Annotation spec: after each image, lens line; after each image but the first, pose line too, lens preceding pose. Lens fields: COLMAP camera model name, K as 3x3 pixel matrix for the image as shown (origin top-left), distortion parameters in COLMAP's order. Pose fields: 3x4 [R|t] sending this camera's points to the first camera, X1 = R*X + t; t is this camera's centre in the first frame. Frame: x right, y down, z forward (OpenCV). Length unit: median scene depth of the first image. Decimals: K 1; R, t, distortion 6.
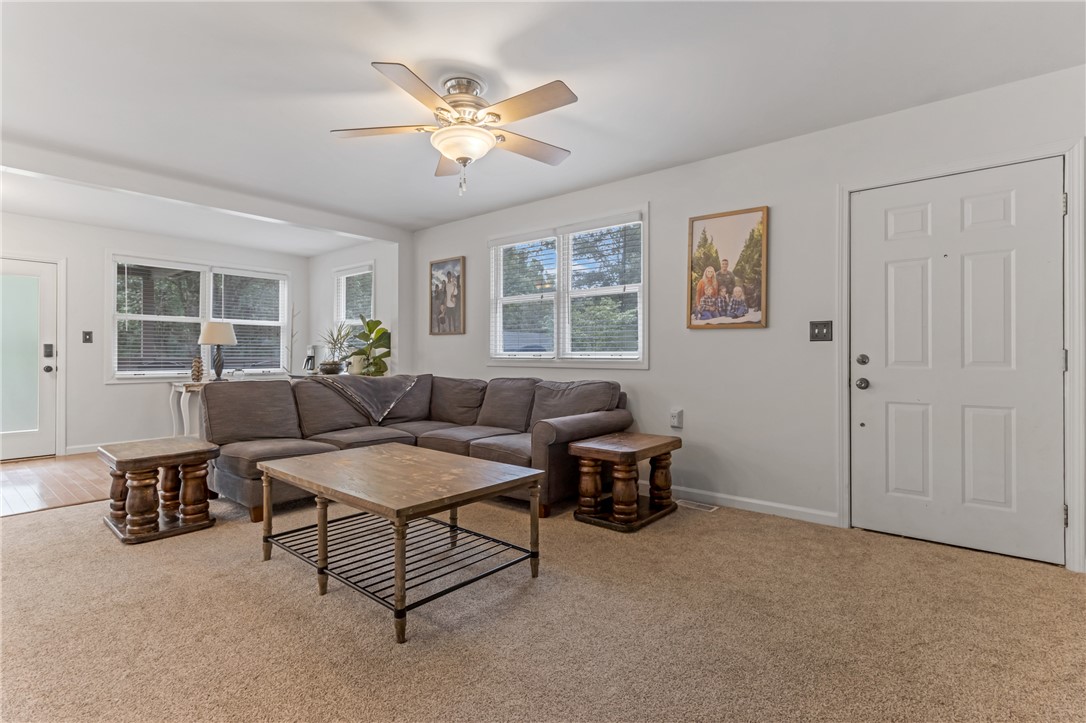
lens RADIAL K [[507.9, 0, 540.0], [0, 507.9, 354.8], [0, 0, 1]] dist [-0.002471, 0.000256]
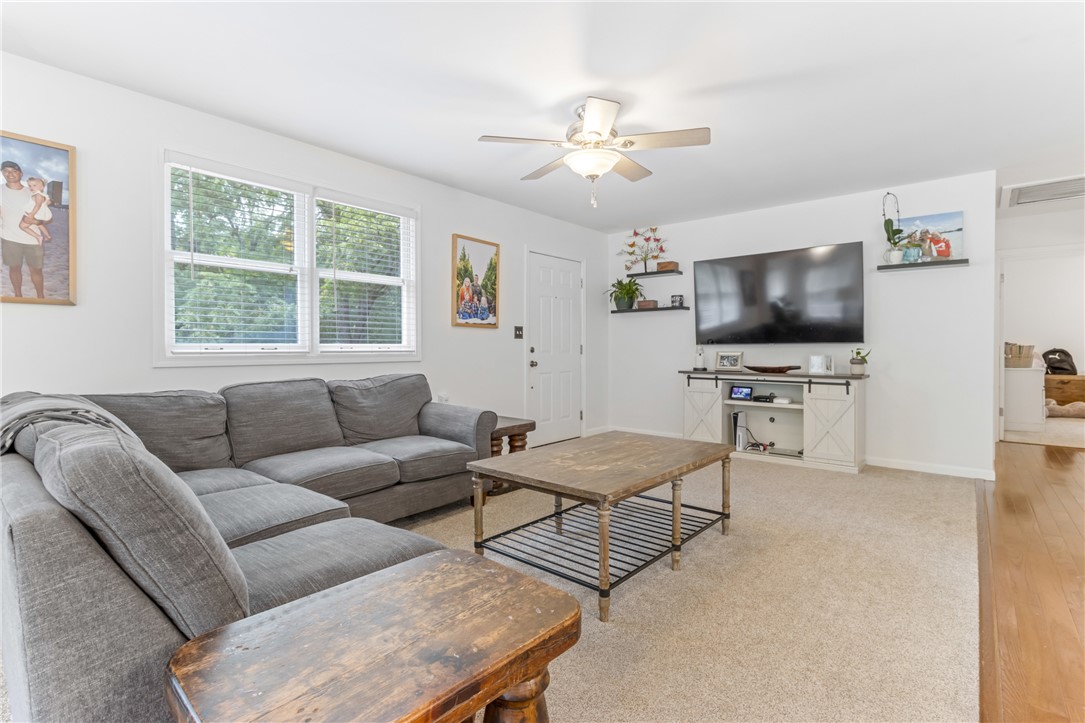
lens RADIAL K [[507.4, 0, 542.5], [0, 507.4, 353.0], [0, 0, 1]] dist [-0.002471, 0.000256]
pose [[0.024368, -0.007661, 0.999674, -0.936624], [0.005576, 0.999956, 0.007527, 0.005963], [-0.999688, 0.005391, 0.024409, 0.789538]]
